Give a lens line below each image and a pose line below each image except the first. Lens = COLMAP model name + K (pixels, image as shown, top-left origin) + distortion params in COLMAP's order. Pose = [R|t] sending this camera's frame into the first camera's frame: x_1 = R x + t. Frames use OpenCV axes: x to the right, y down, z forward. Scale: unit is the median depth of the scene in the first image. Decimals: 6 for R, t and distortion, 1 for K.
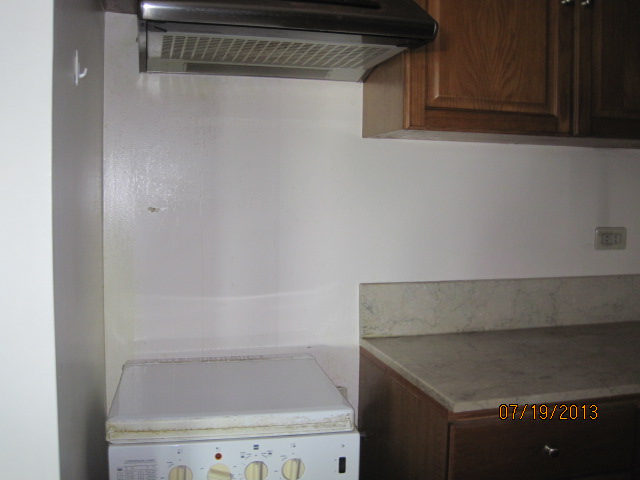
lens RADIAL K [[660.0, 0, 321.9], [0, 660.0, 236.8], [0, 0, 1]] dist [-0.170432, 0.124857]
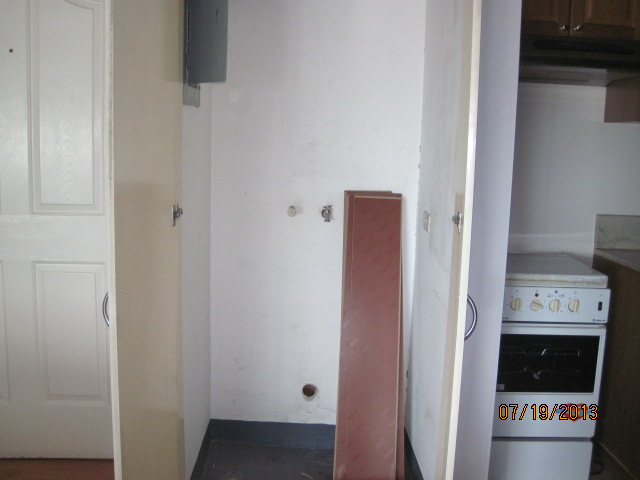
lens RADIAL K [[660.0, 0, 321.9], [0, 660.0, 236.8], [0, 0, 1]] dist [-0.170432, 0.124857]
pose [[0.972545, 0.048836, -0.227534, -0.241433], [-0.032316, 0.996601, 0.075774, 0.030061], [0.230461, -0.066340, 0.970817, -0.684372]]
